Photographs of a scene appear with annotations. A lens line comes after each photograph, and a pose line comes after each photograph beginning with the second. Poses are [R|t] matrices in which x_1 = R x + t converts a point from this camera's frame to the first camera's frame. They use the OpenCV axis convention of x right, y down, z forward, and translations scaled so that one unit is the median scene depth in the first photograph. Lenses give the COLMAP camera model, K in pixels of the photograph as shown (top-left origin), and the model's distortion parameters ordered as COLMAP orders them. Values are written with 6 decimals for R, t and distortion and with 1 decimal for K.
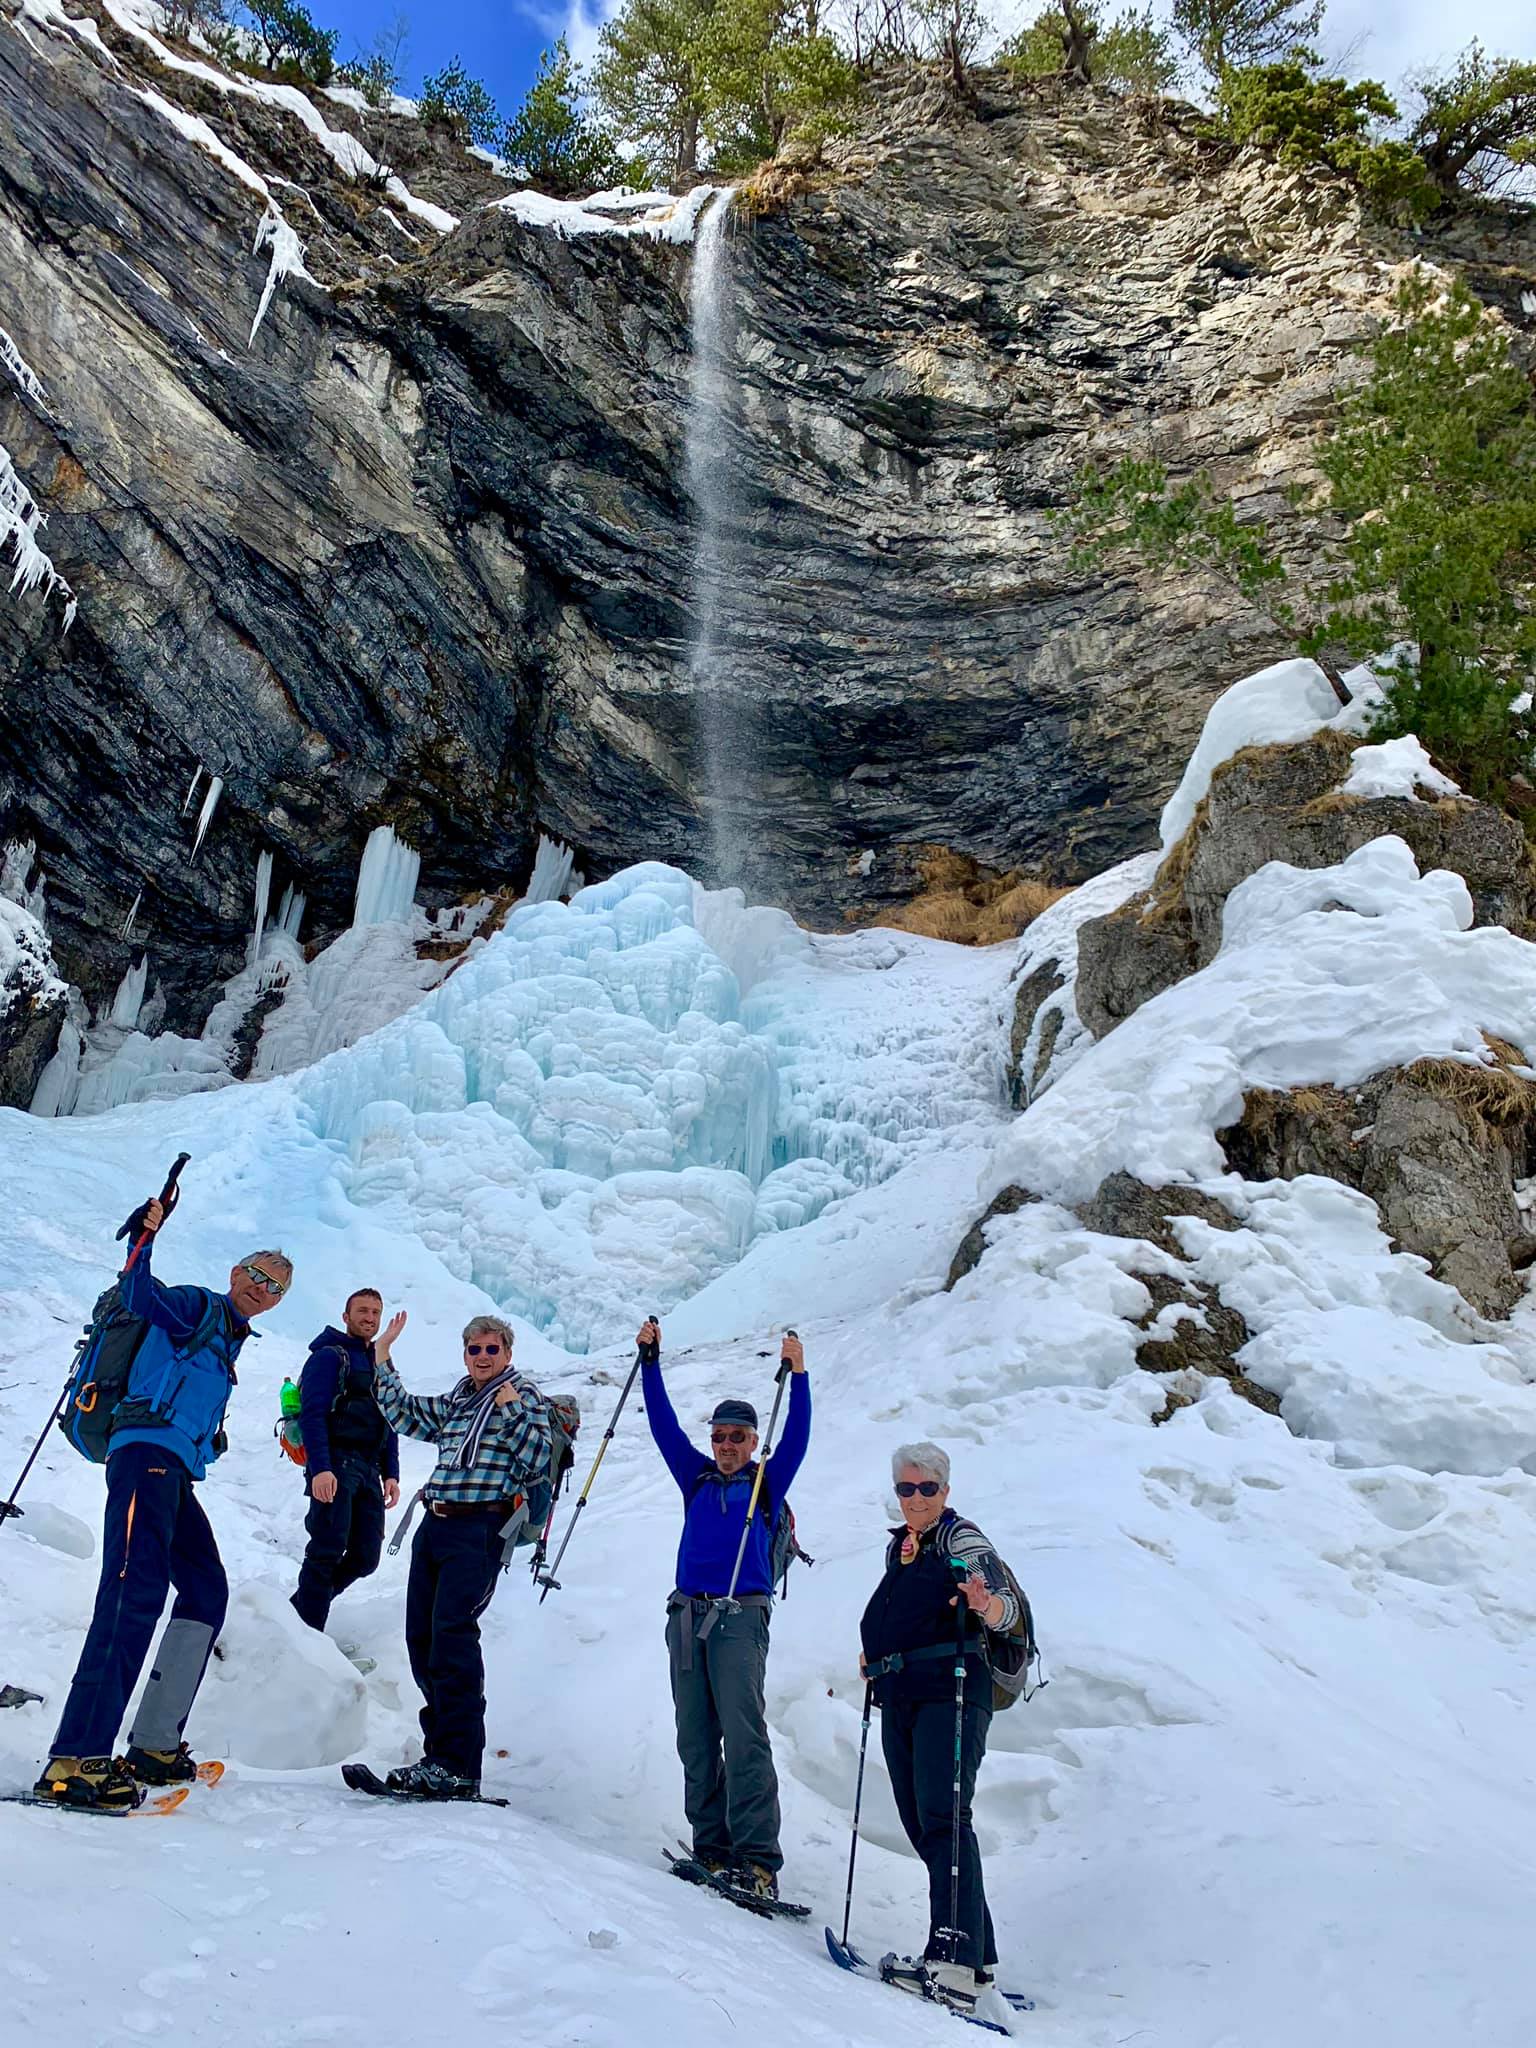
lens RADIAL K [[1529.8, 0, 767.1], [0, 1529.8, 1019.6], [0, 0, 1]] dist [0.048958, -0.078296]
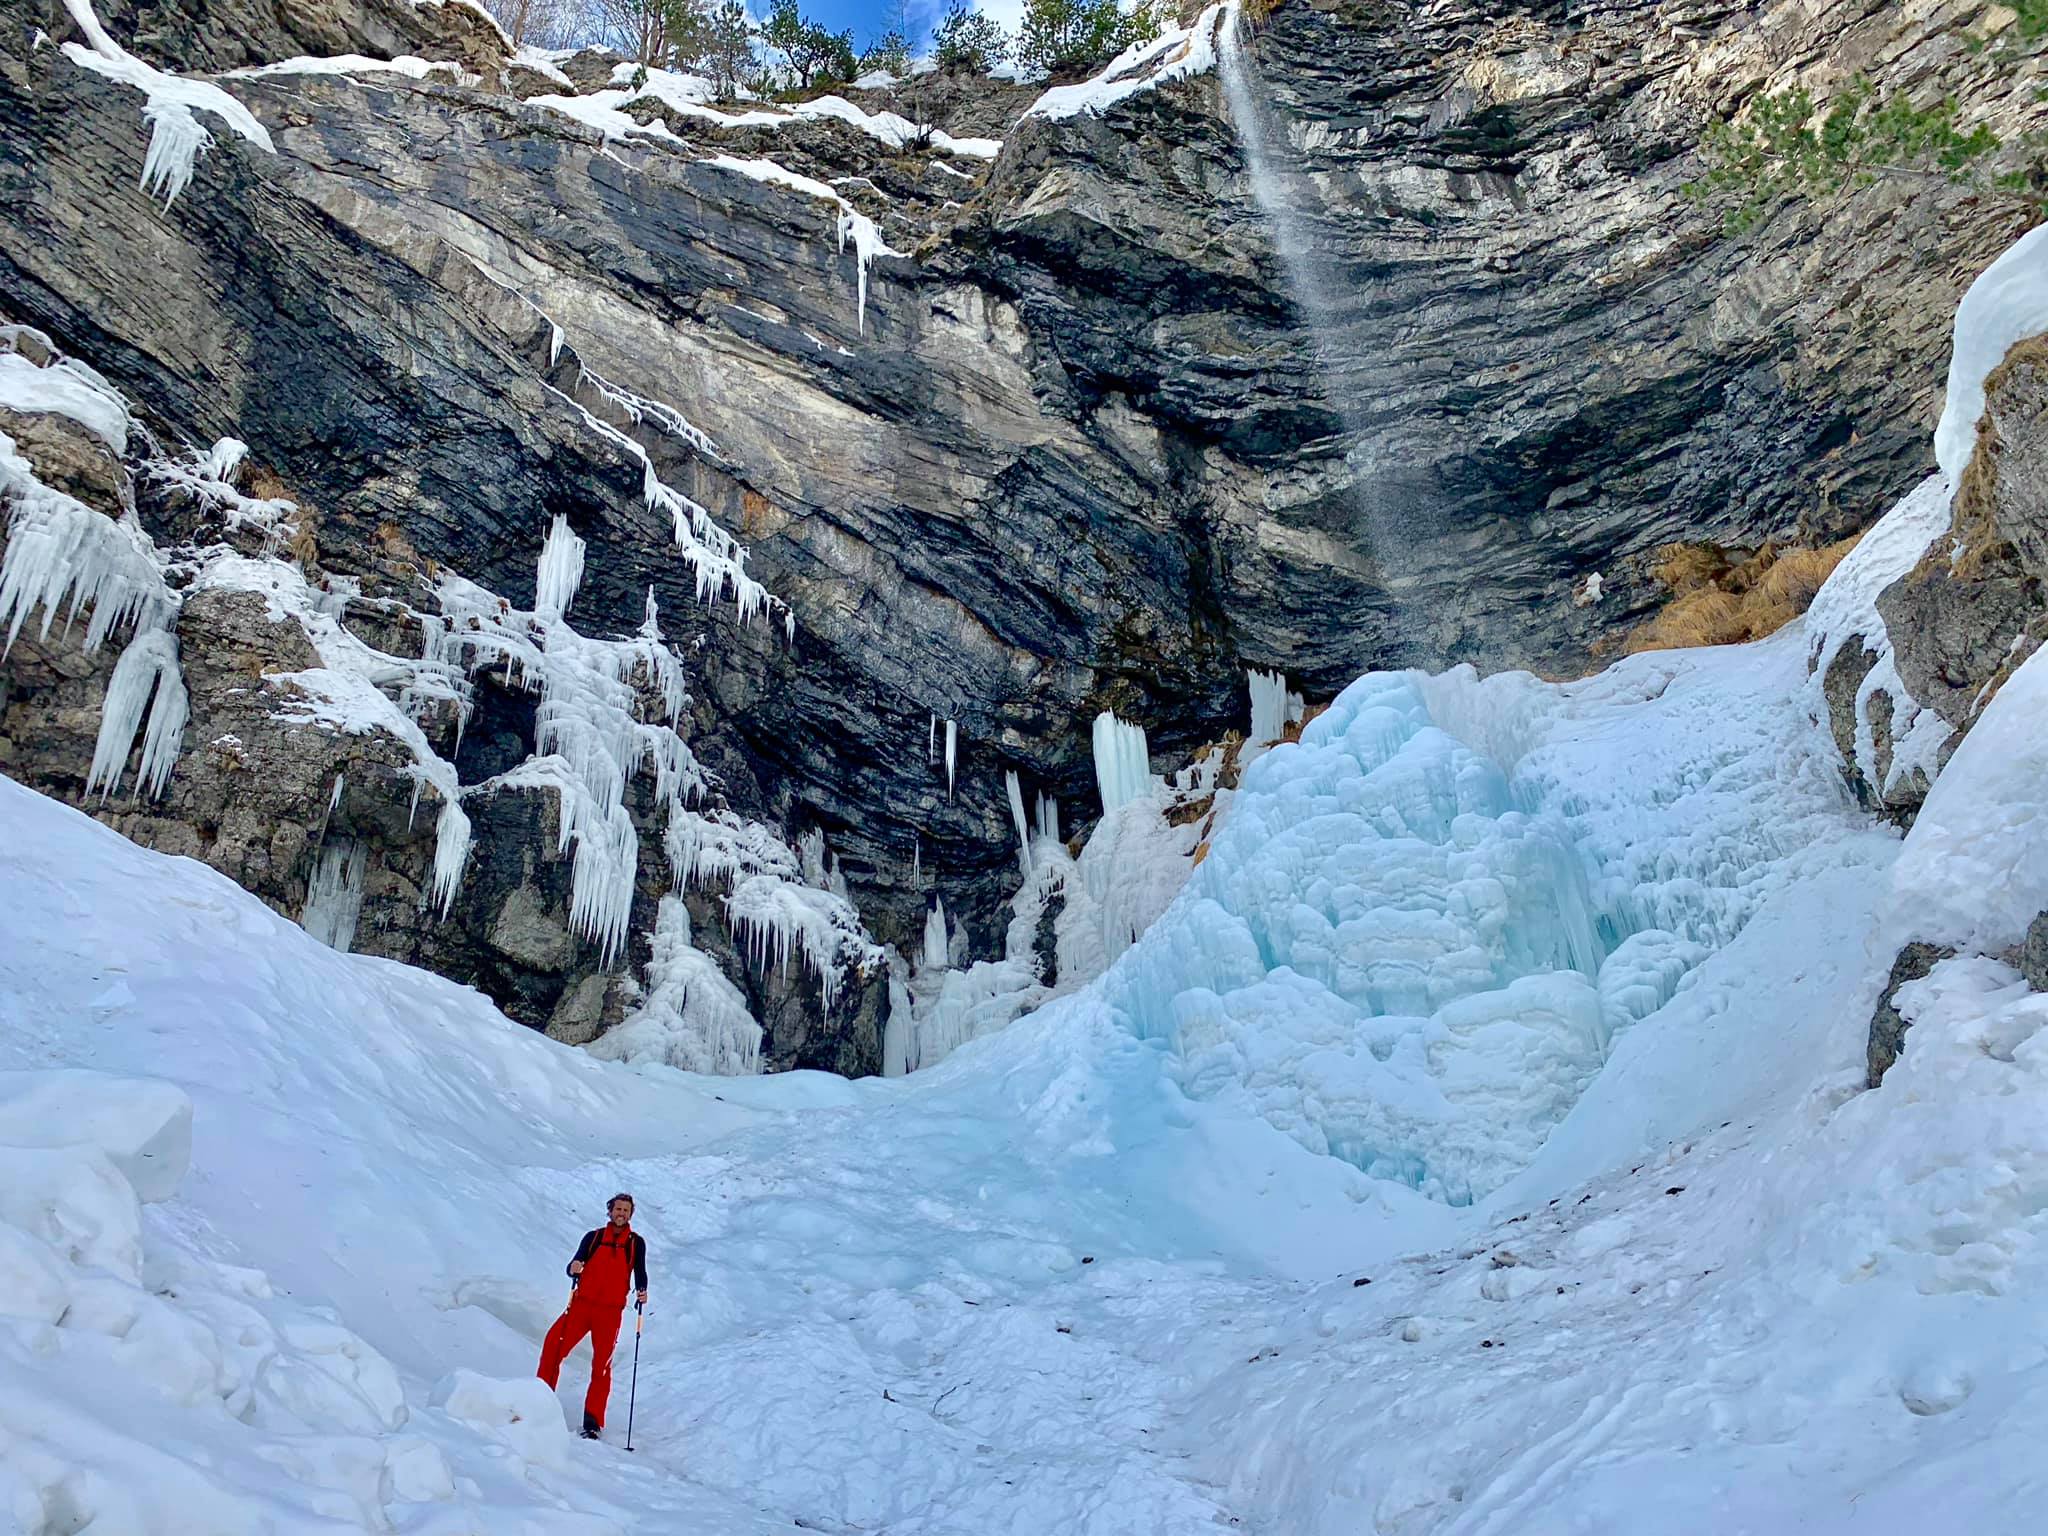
lens RADIAL K [[1529.8, 0, 1018.3], [0, 1529.8, 772.3], [0, 0, 1]] dist [0.048958, -0.078296]
pose [[0.901567, -0.306576, -0.305267, 0.000412], [0.292051, 0.951833, -0.093380, -0.010323], [0.319192, -0.004965, 0.947677, 0.005279]]
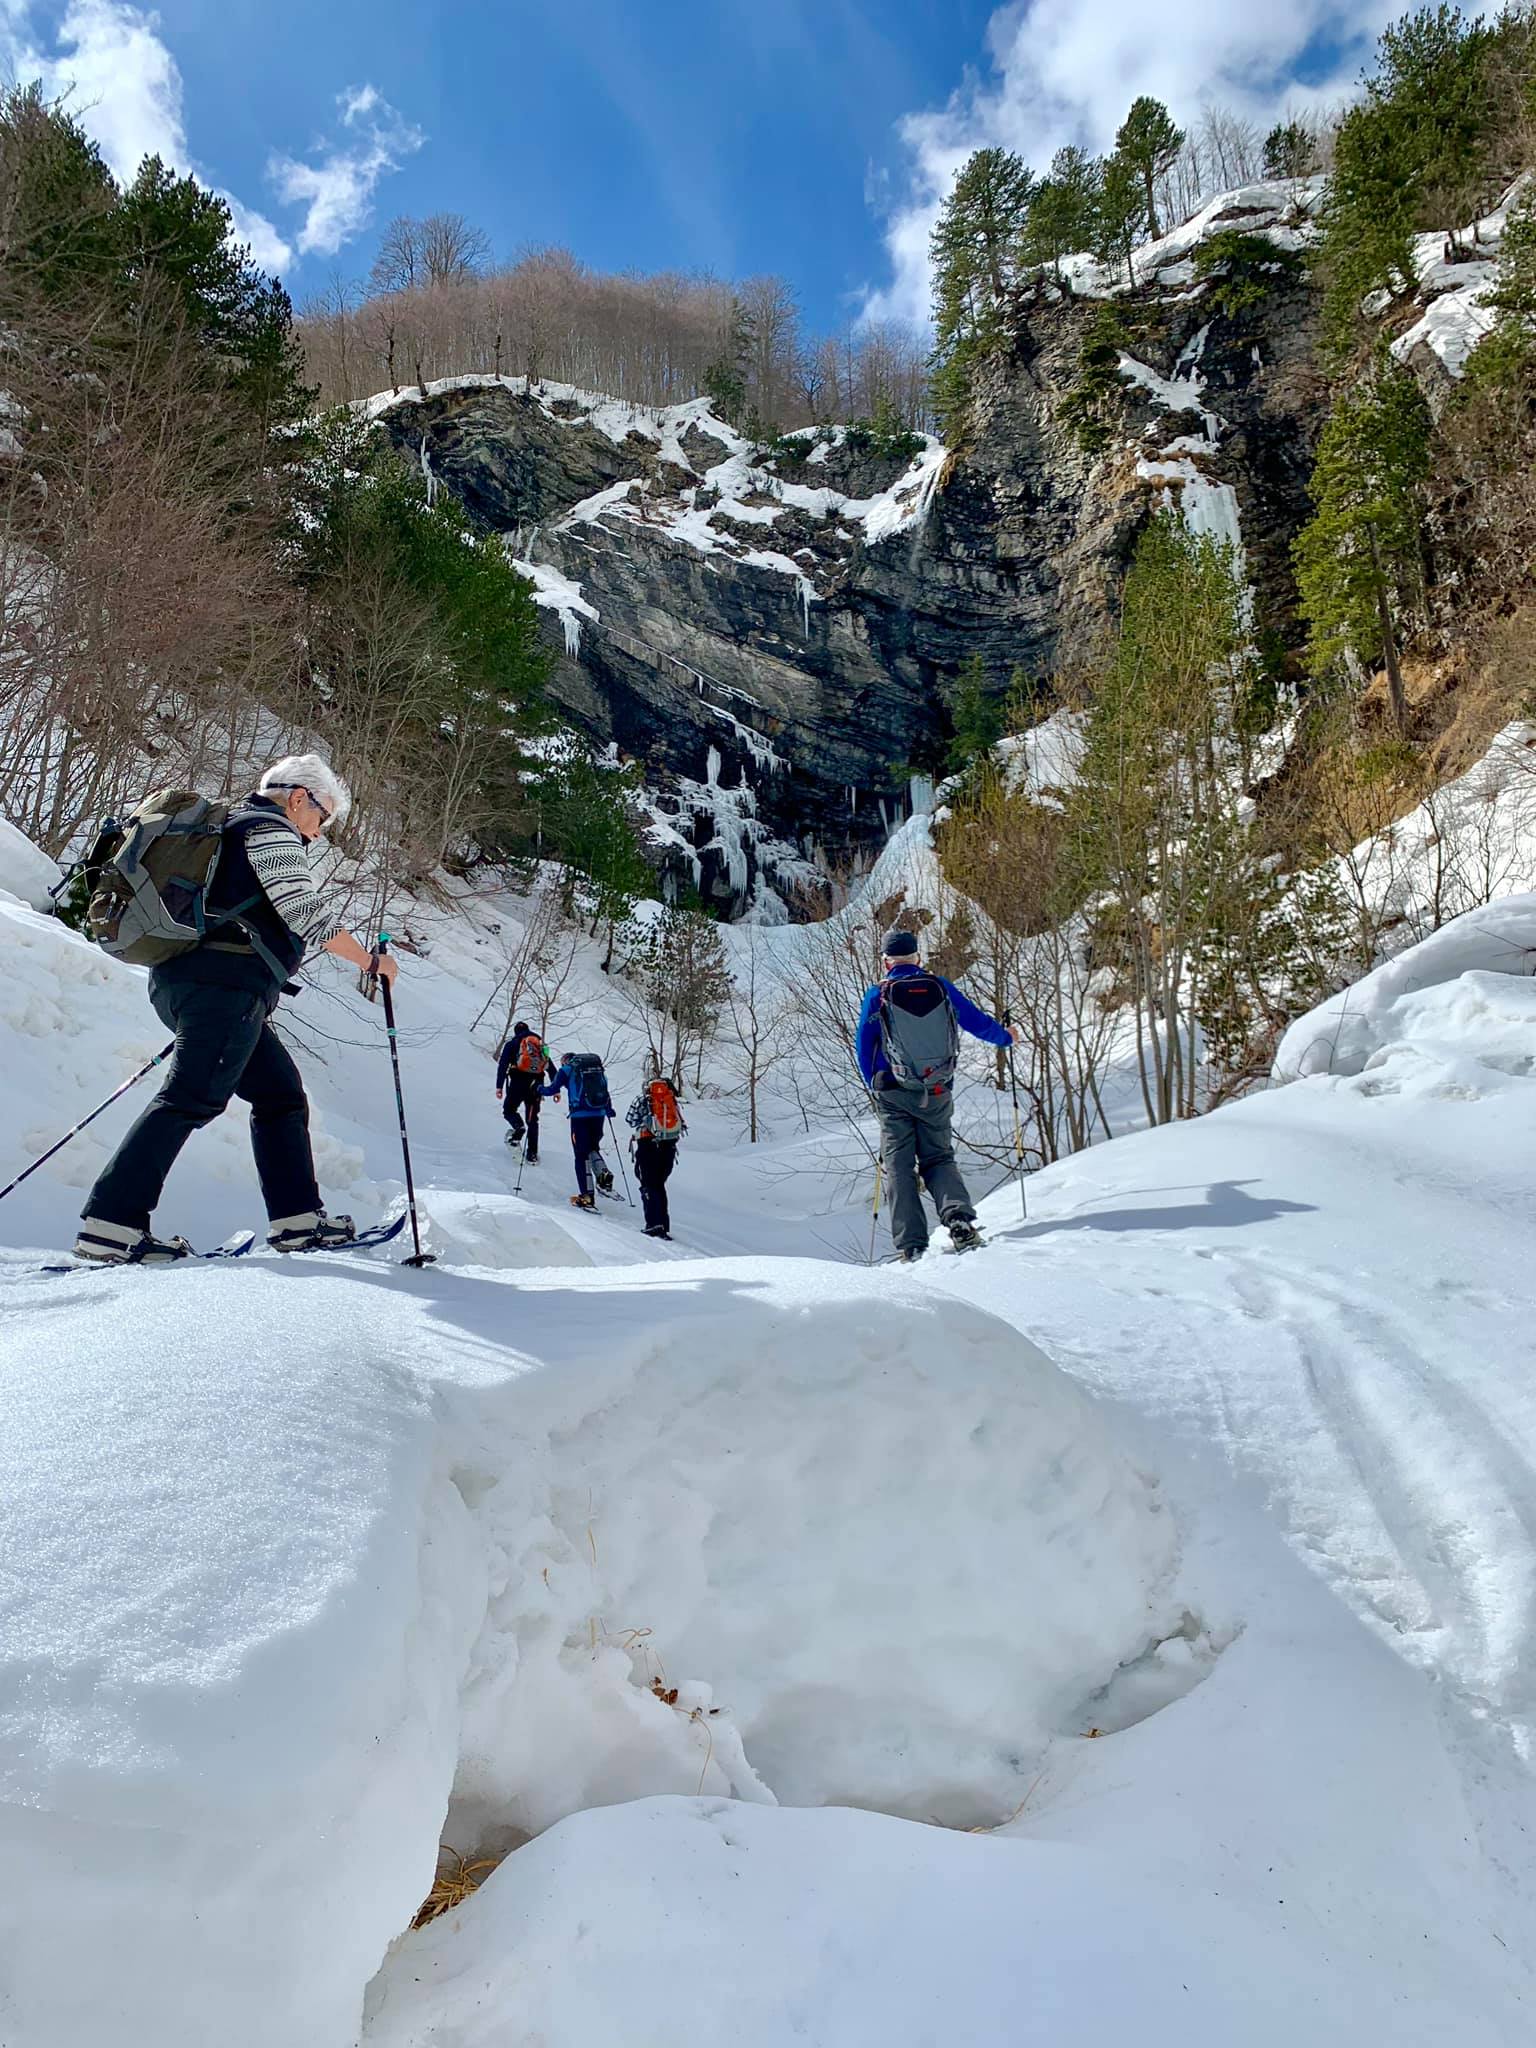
lens RADIAL K [[1529.8, 0, 767.1], [0, 1529.8, 1019.6], [0, 0, 1]] dist [0.048958, -0.078296]
pose [[0.724278, -0.233125, -0.648902, 1.344784], [0.389793, 0.914730, 0.106444, -0.125472], [0.568756, -0.330033, 0.753389, -1.482958]]
